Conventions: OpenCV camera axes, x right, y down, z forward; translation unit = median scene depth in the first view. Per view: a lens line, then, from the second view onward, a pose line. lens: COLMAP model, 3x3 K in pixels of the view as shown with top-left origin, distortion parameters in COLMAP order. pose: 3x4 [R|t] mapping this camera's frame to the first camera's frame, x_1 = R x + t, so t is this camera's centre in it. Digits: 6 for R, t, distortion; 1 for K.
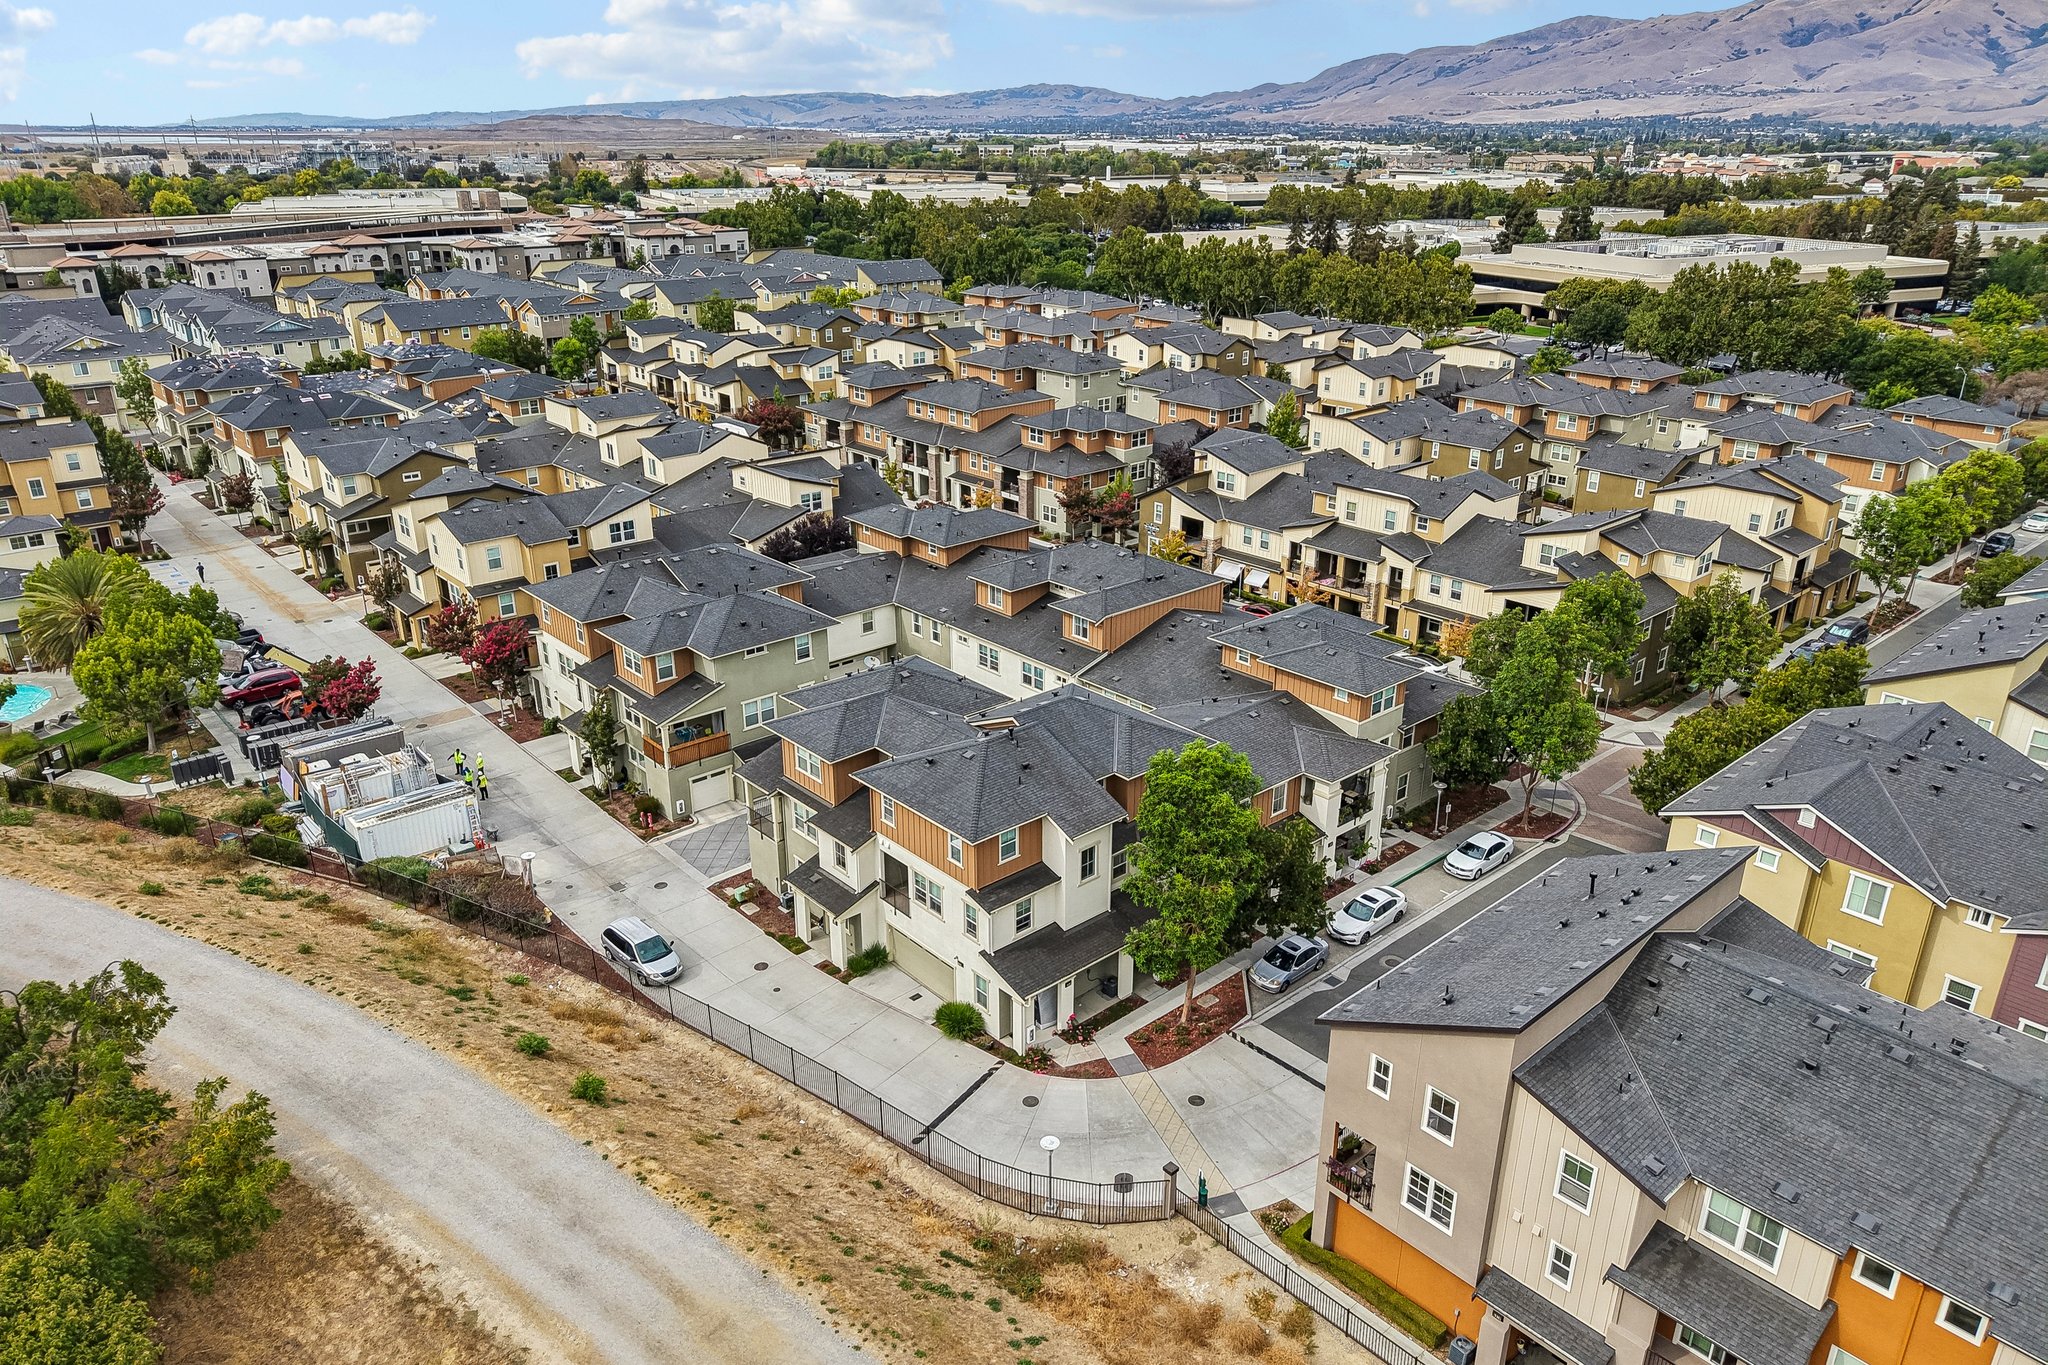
lens RADIAL K [[1360.0, 0, 1023.2], [0, 1360.0, 671.6], [0, 0, 1]] dist [0.032292, -0.045150]
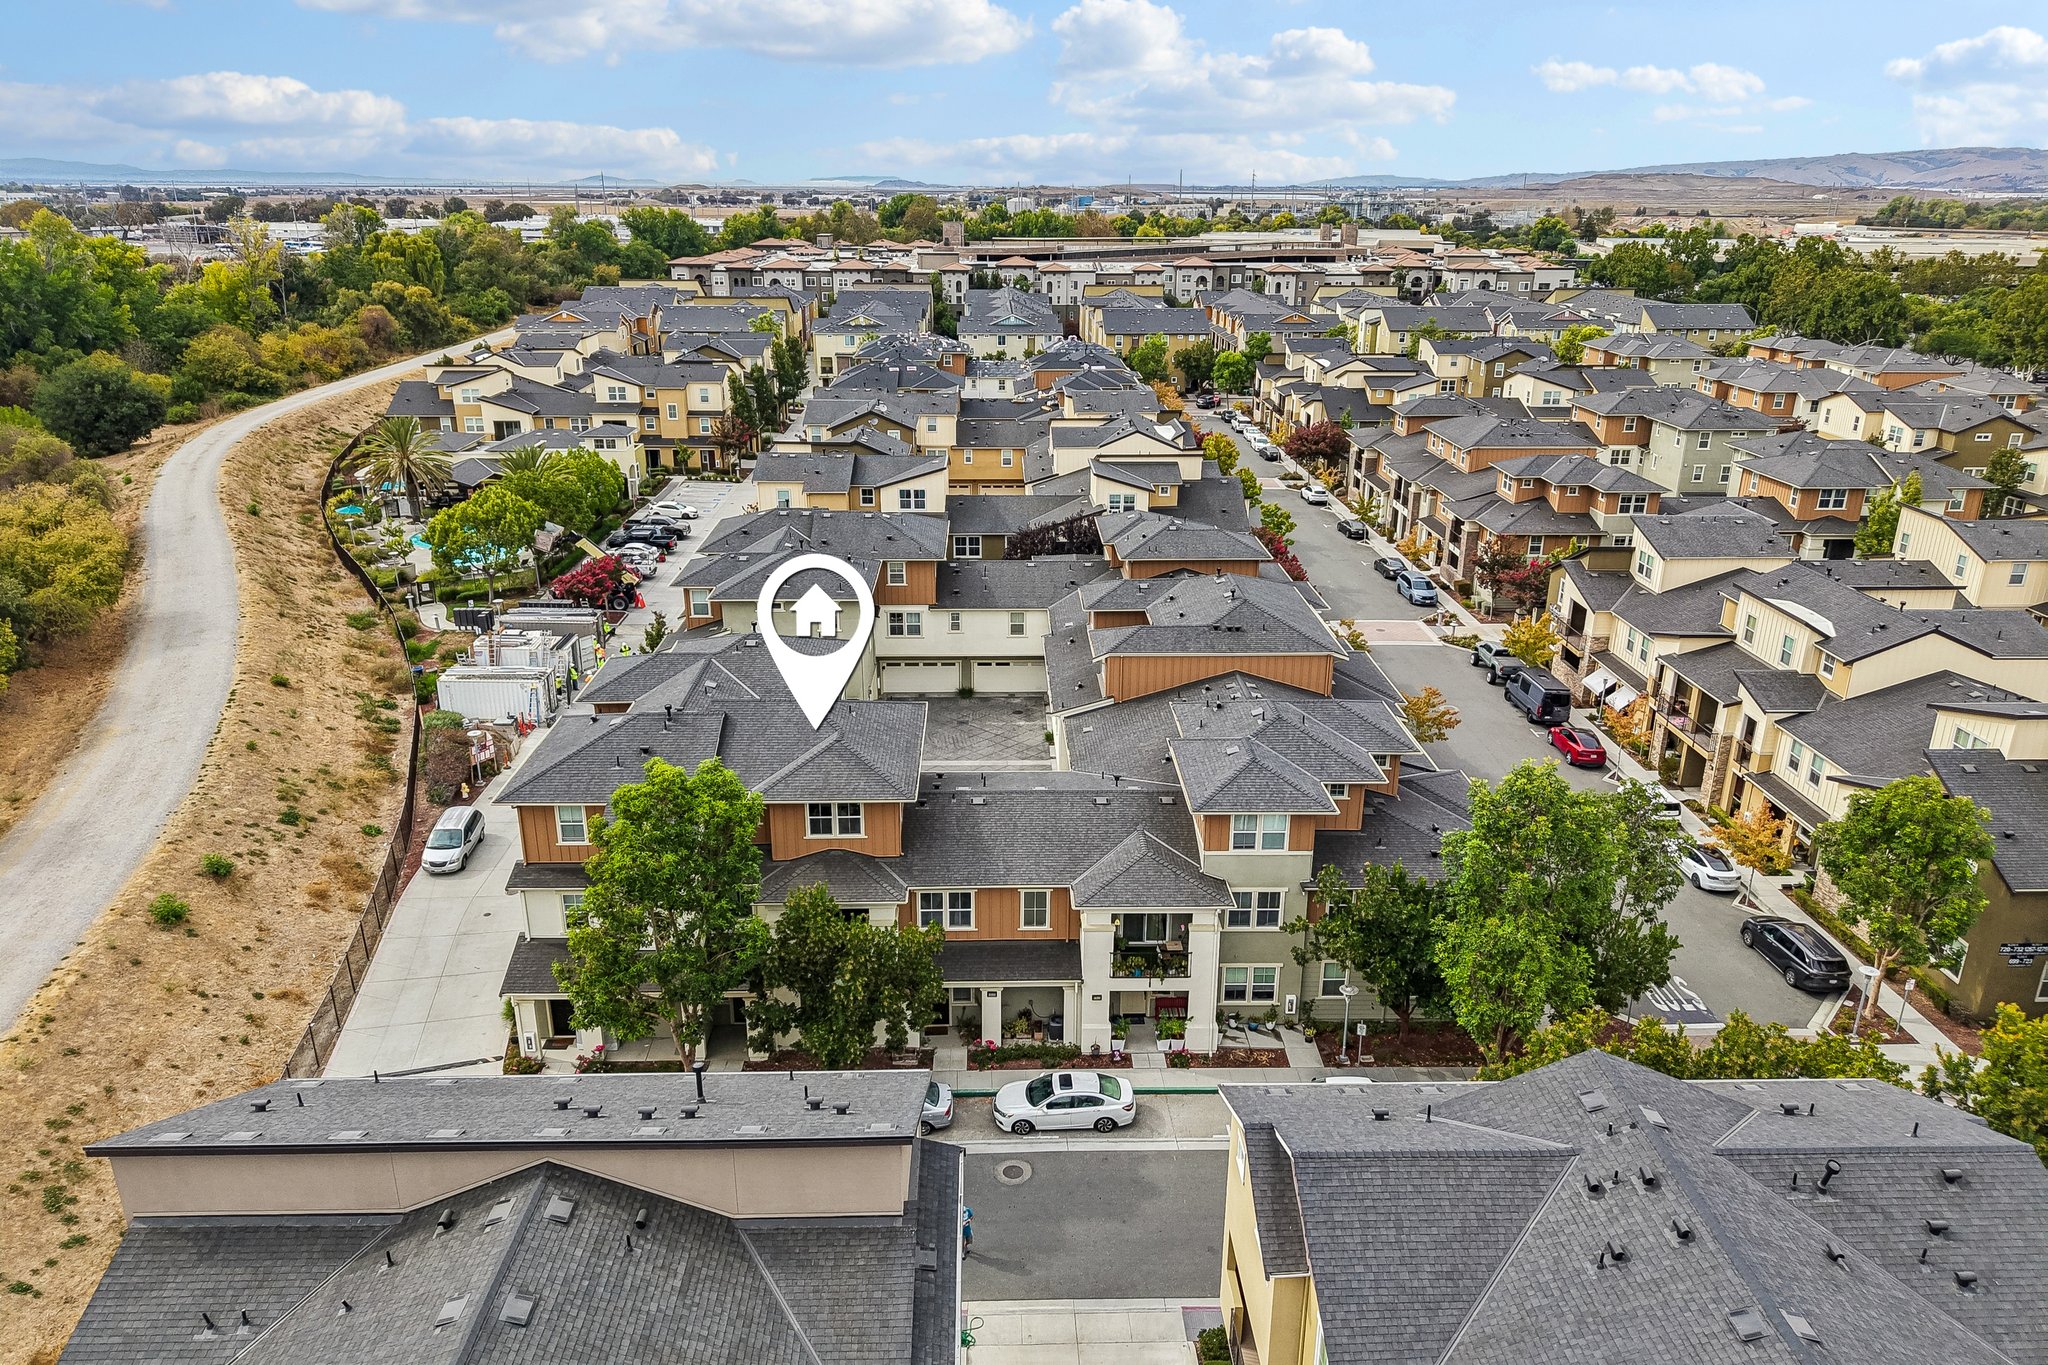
lens RADIAL K [[1360.0, 0, 1023.2], [0, 1360.0, 671.6], [0, 0, 1]] dist [0.032292, -0.045150]
pose [[0.766624, 0.217472, -0.604147, 0.562569], [-0.239845, 0.969780, 0.044740, -0.060173], [0.595619, 0.110603, 0.795616, 0.362361]]
